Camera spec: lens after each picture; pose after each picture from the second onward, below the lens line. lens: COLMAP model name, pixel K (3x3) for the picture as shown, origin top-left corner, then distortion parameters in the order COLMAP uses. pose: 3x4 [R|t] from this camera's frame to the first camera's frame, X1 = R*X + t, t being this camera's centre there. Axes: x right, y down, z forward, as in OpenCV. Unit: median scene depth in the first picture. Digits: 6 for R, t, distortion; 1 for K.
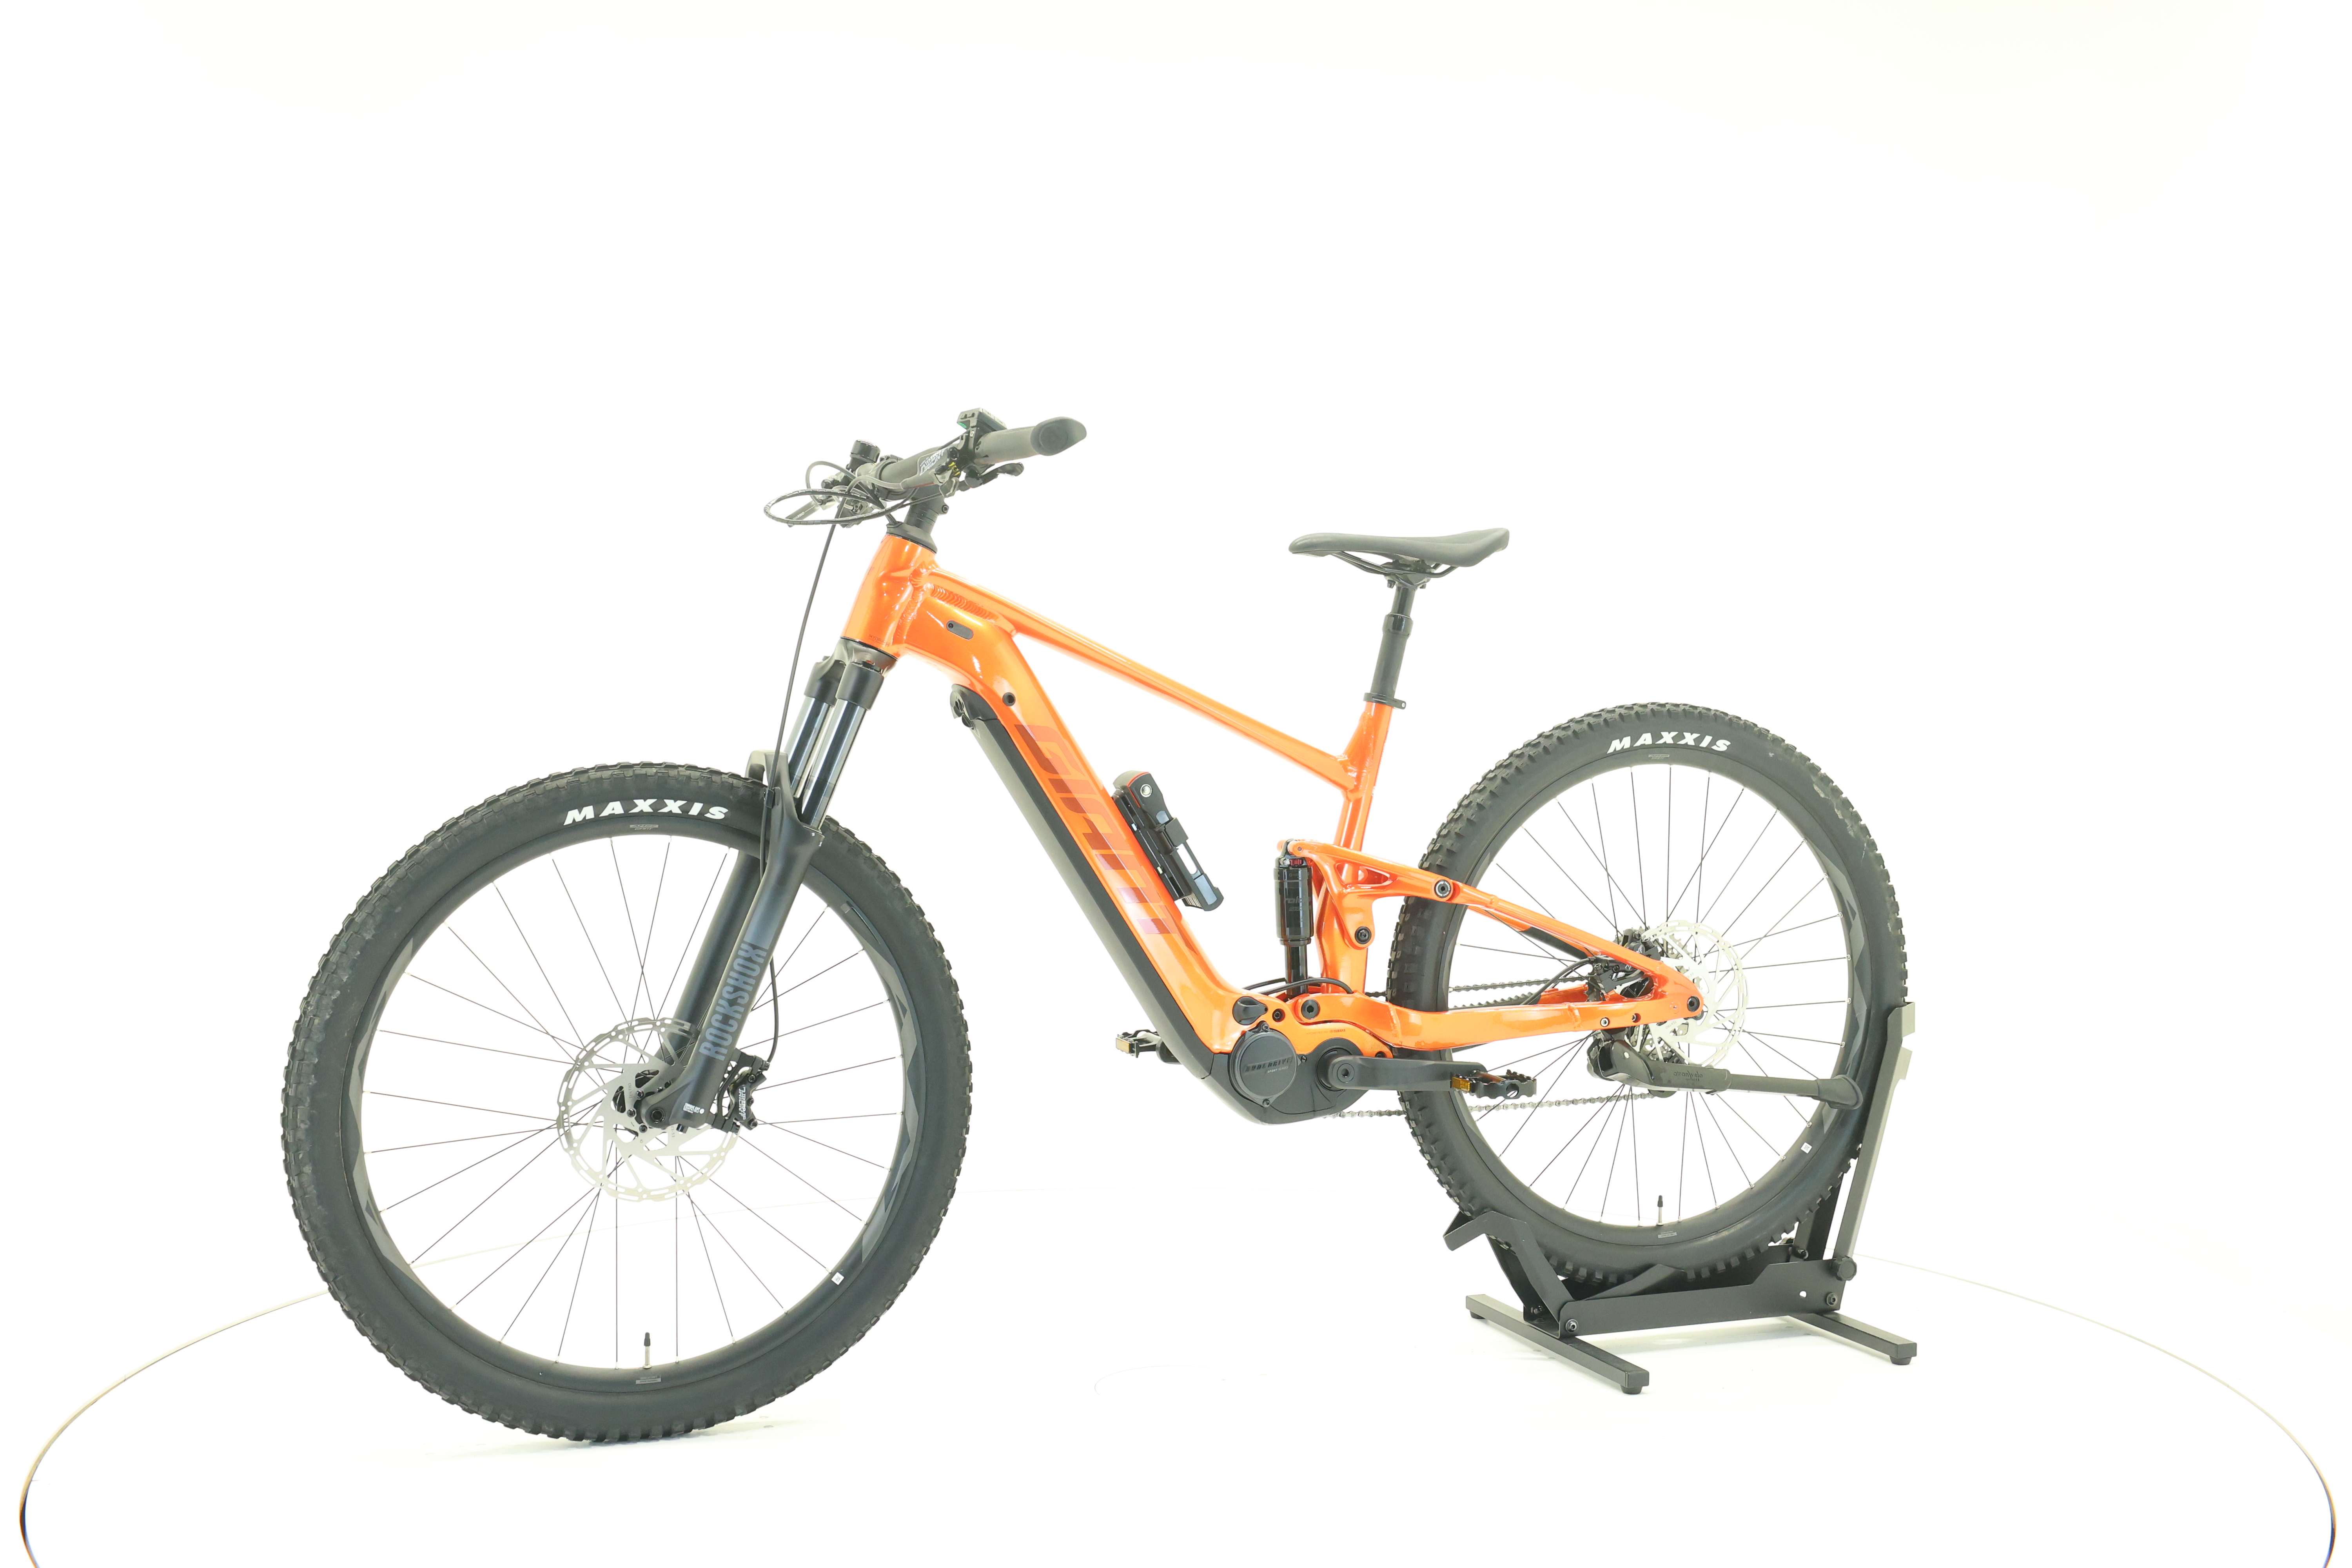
lens RADIAL K [[2504.6, 0, 1190.0], [0, 2504.6, 779.9], [0, 0, 1]] dist [-0.014673, 0.000000]
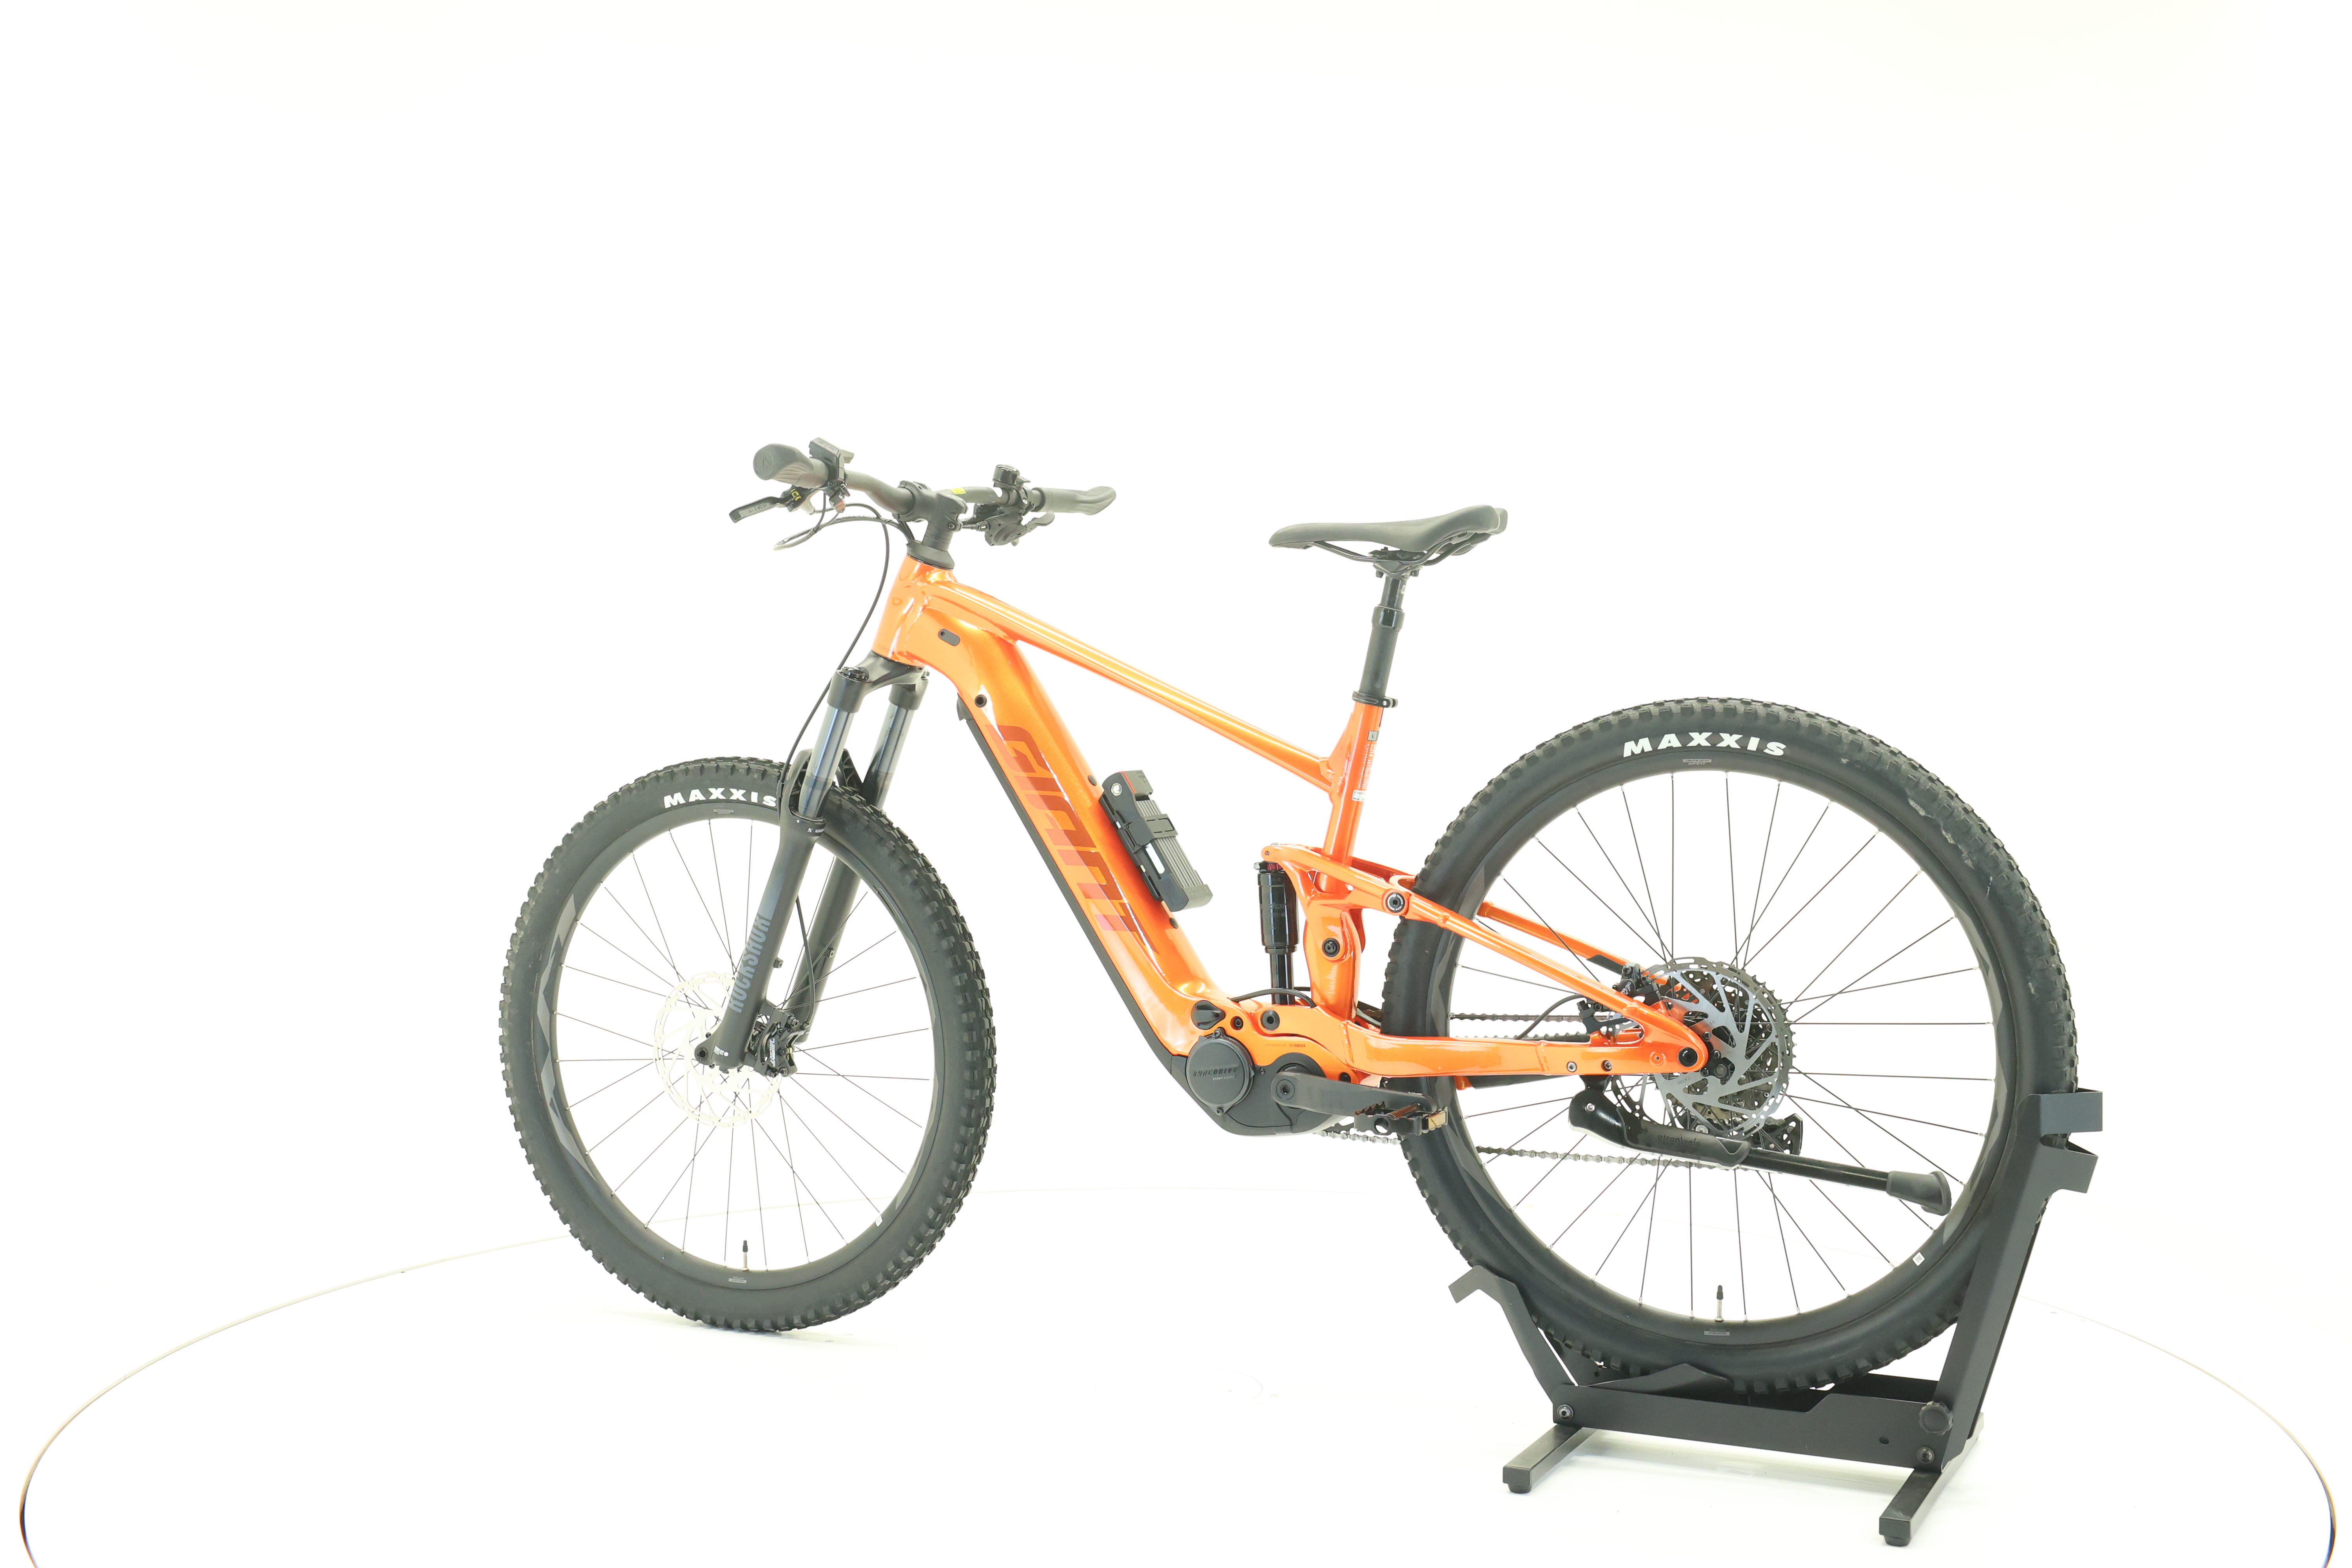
lens RADIAL K [[2504.6, 0, 1177.3], [0, 2504.6, 778.0], [0, 0, 1]] dist [-0.014673, 0.000000]
pose [[0.681394, 0.012747, -0.731806, 0.715851], [-0.016347, 0.999864, 0.002196, -0.002932], [0.731734, 0.010467, 0.681510, 0.312122]]
